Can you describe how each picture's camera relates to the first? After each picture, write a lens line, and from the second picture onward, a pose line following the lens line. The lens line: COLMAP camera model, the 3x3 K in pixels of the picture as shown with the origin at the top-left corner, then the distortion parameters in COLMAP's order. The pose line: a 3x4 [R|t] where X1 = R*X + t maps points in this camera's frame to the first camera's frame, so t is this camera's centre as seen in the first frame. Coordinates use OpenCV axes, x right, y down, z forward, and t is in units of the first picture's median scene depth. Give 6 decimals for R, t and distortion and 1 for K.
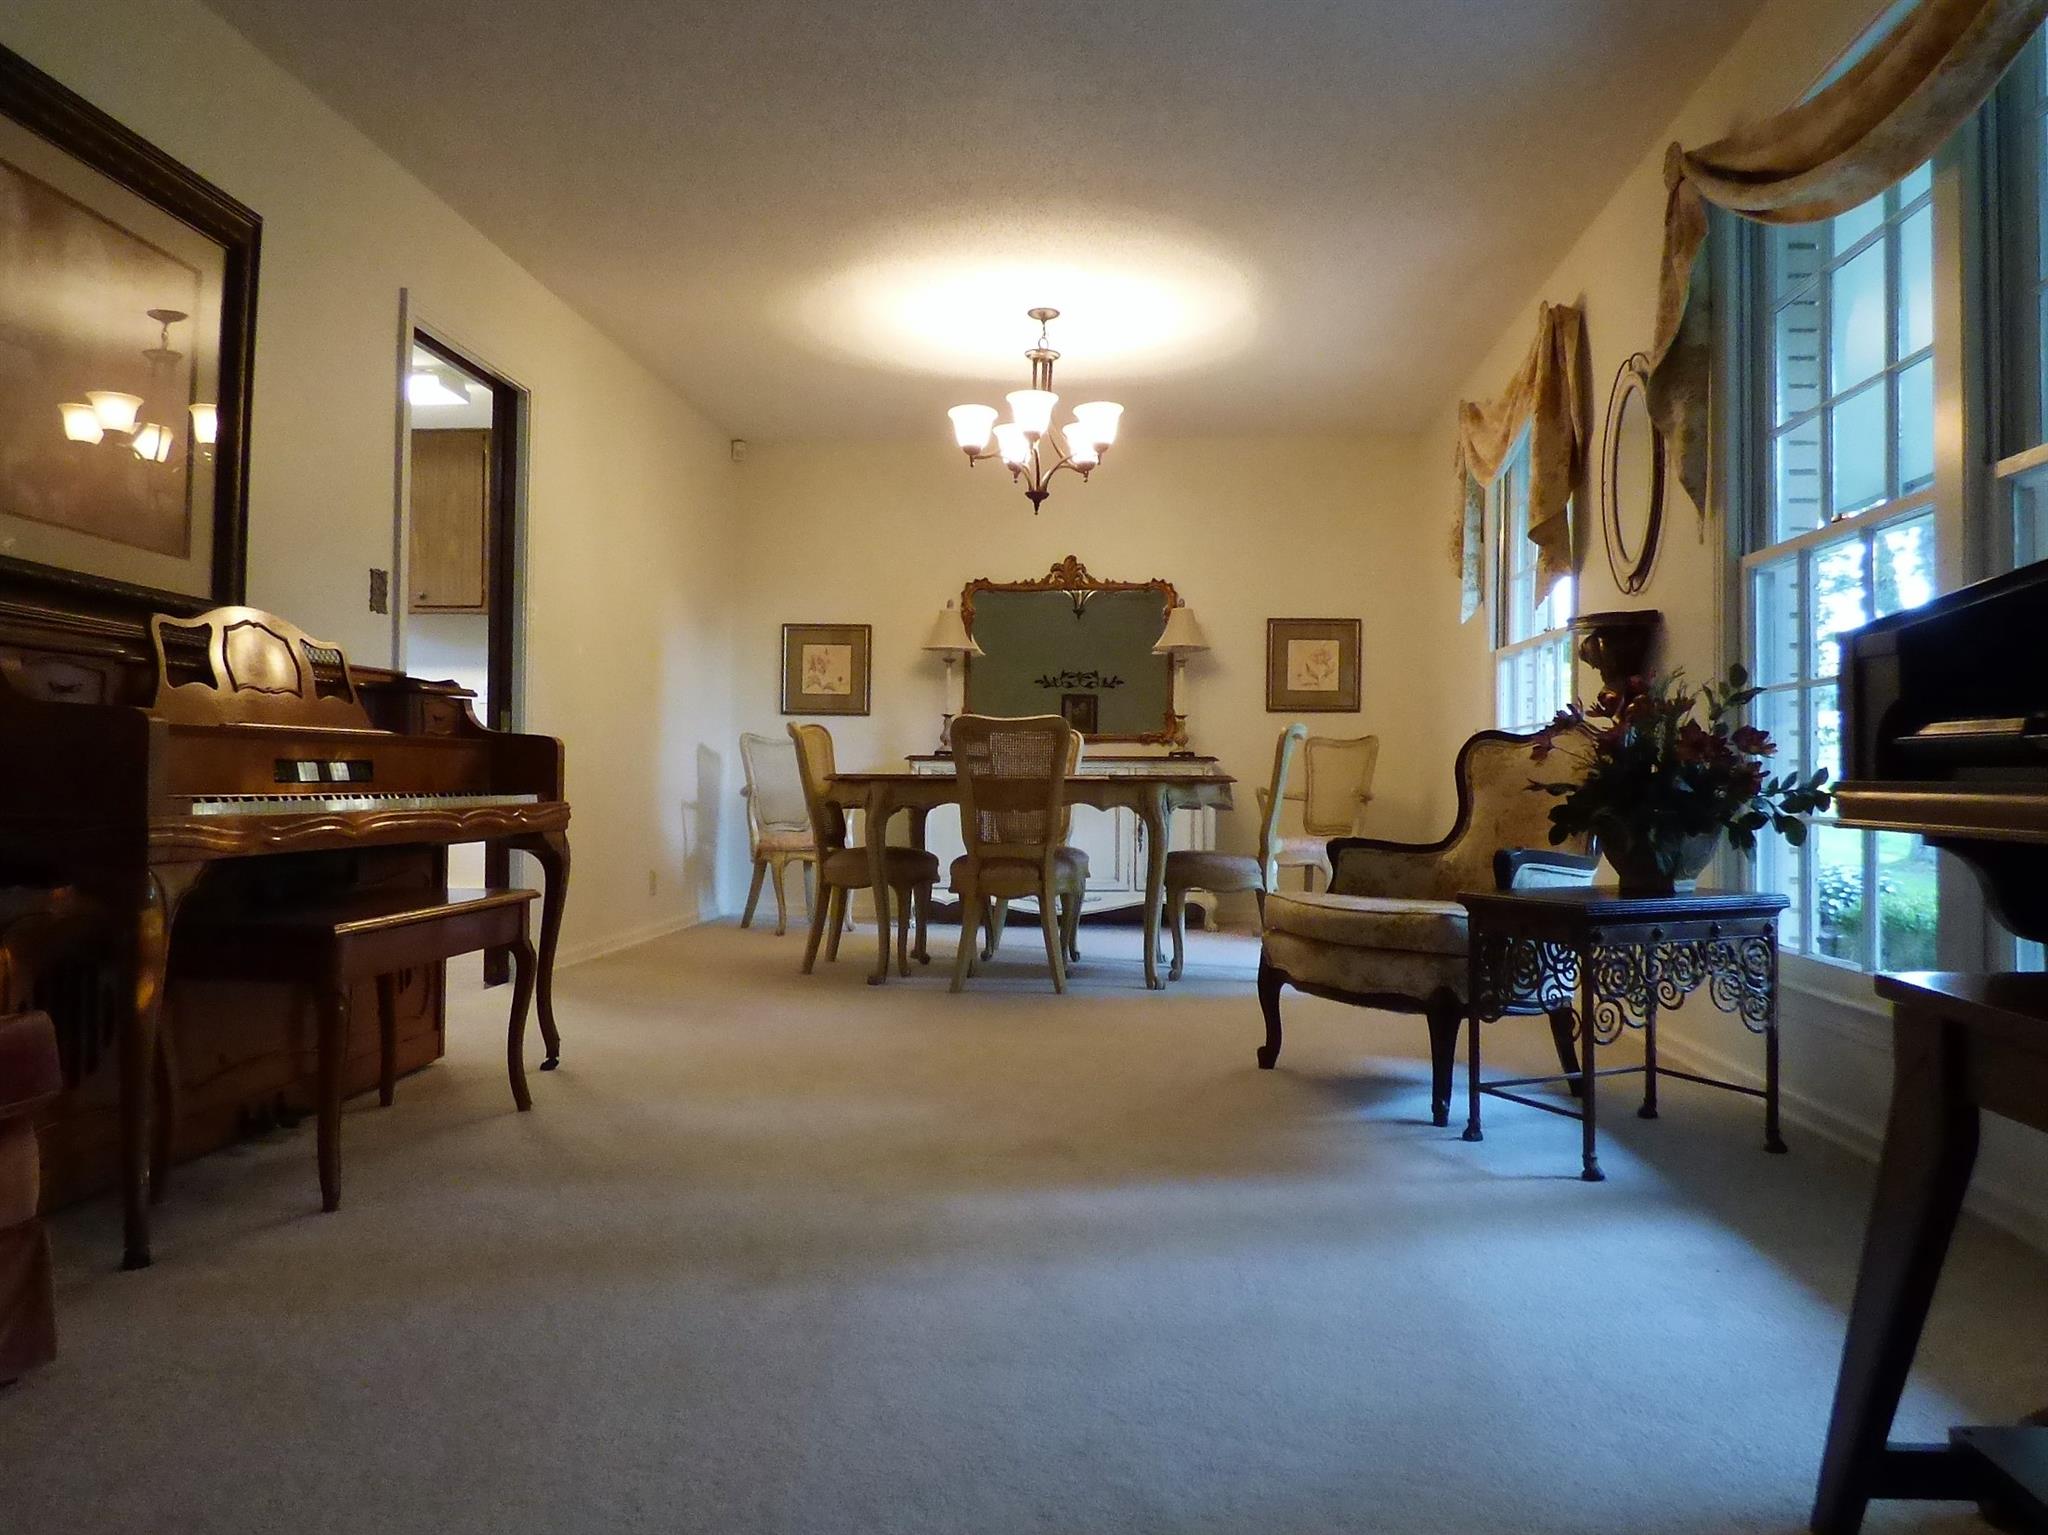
lens RADIAL K [[1459.1, 0, 1024.0], [0, 1459.1, 767.5], [0, 0, 1]] dist [-0.006662, -0.005924]
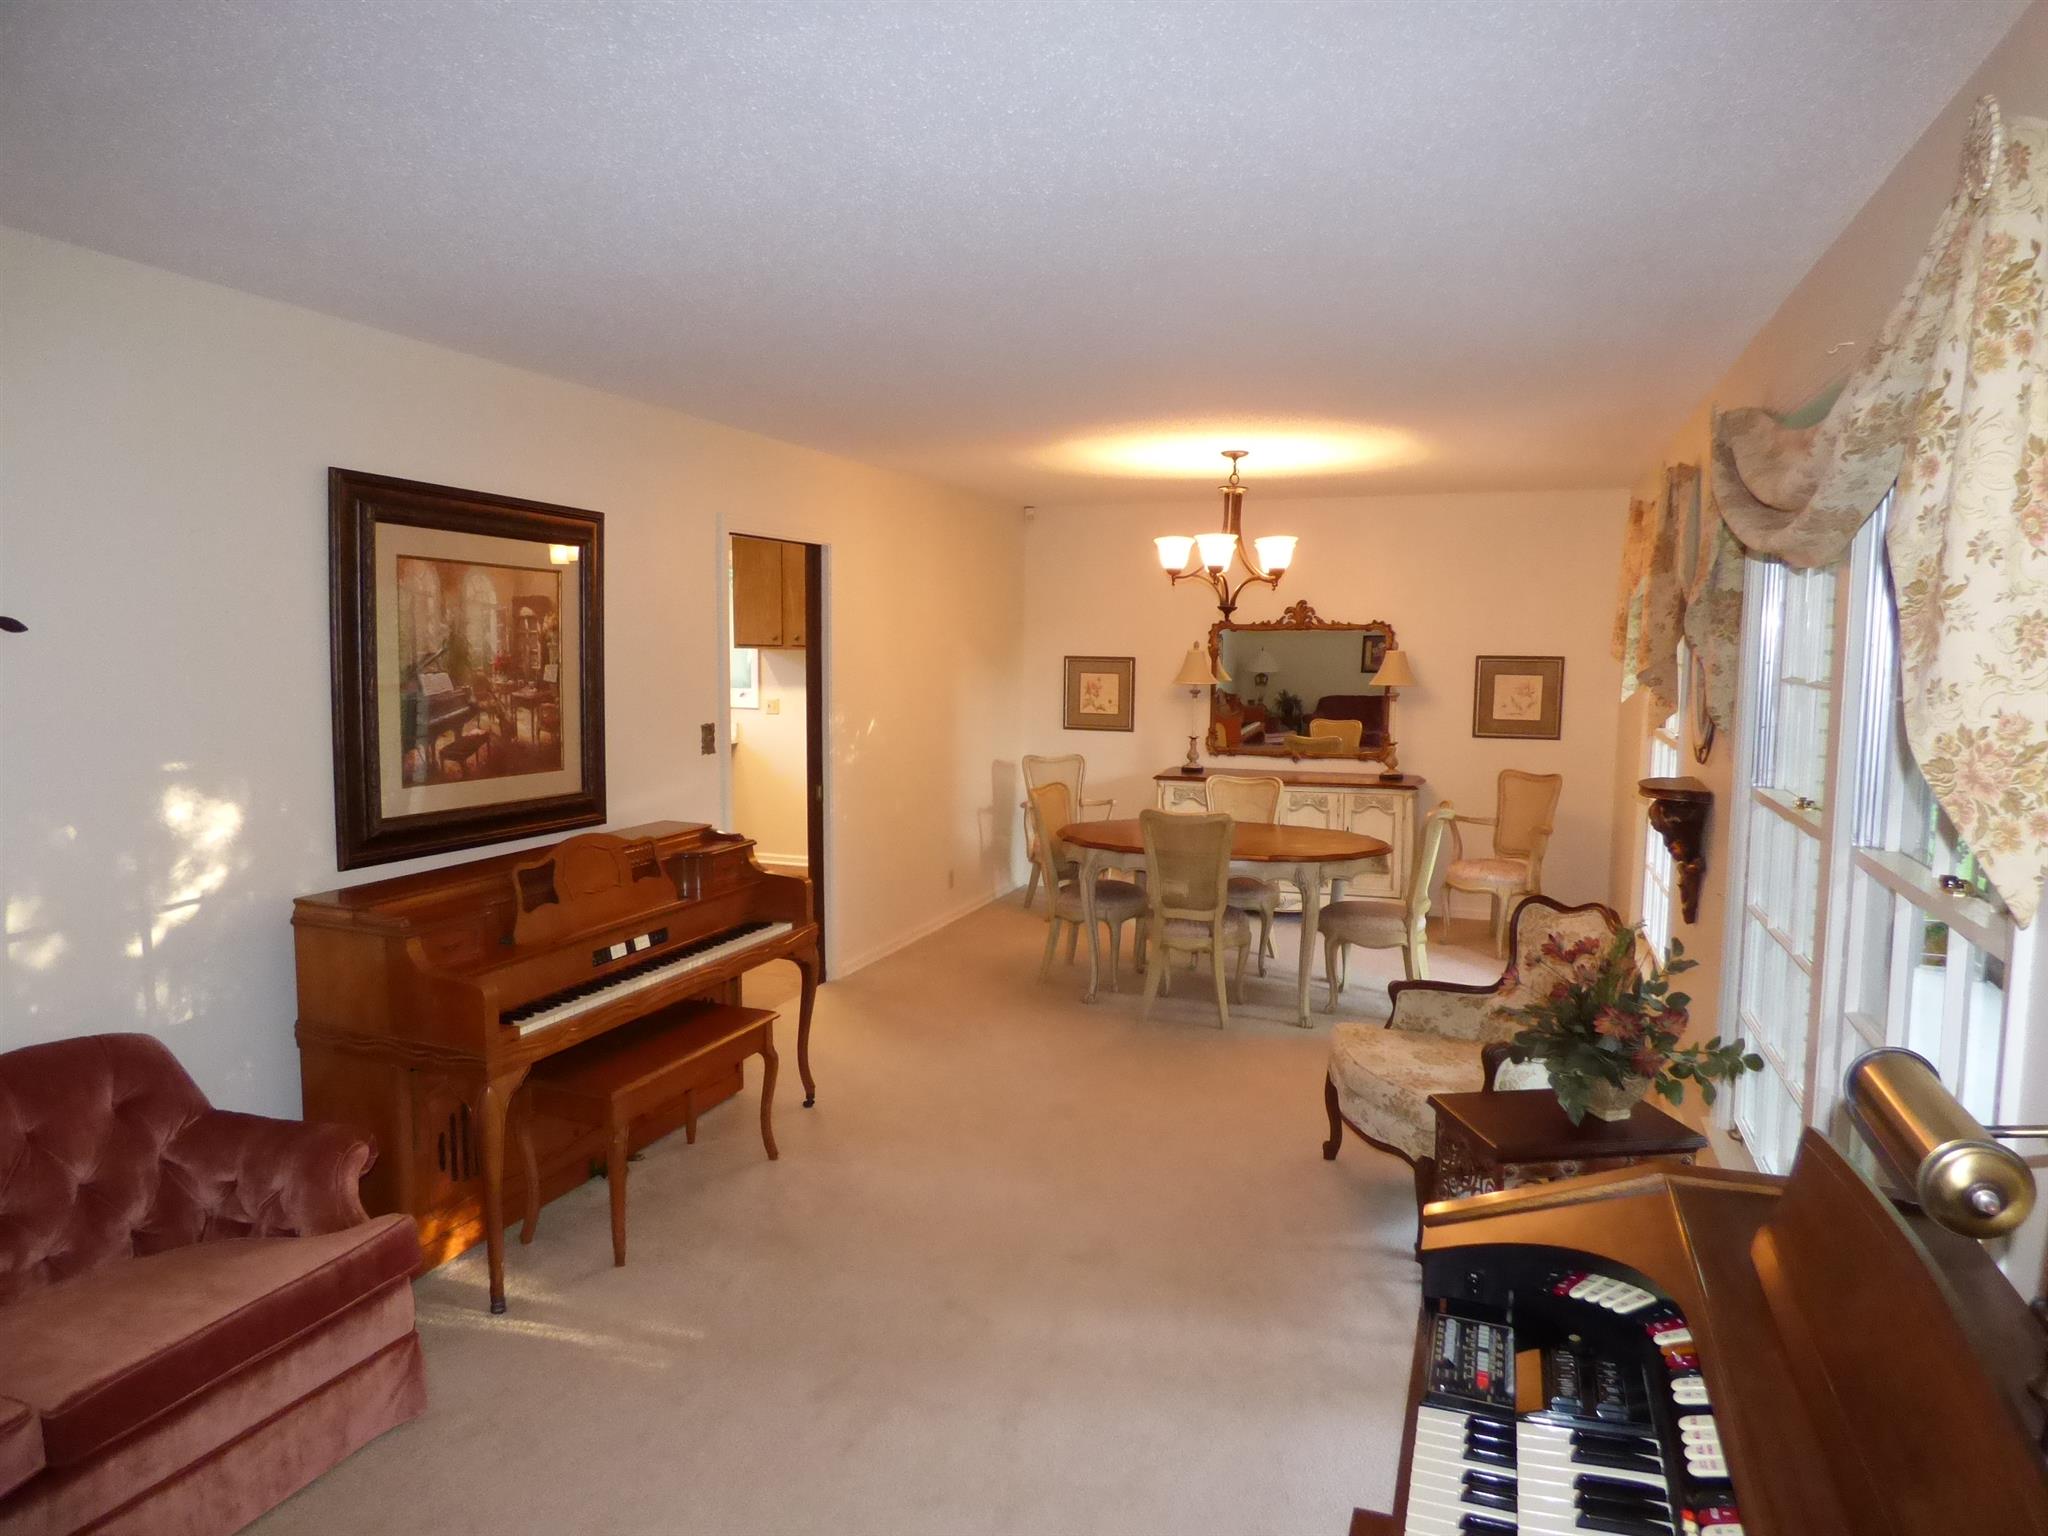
lens RADIAL K [[1252.9, 0, 1023.9], [0, 1252.9, 758.1], [0, 0, 1]] dist [-0.001931, -0.001679]
pose [[0.962150, 0.023543, -0.271503, 0.095202], [0.002525, 0.995449, 0.095266, -0.117433], [0.272510, -0.092346, 0.957711, -0.038969]]
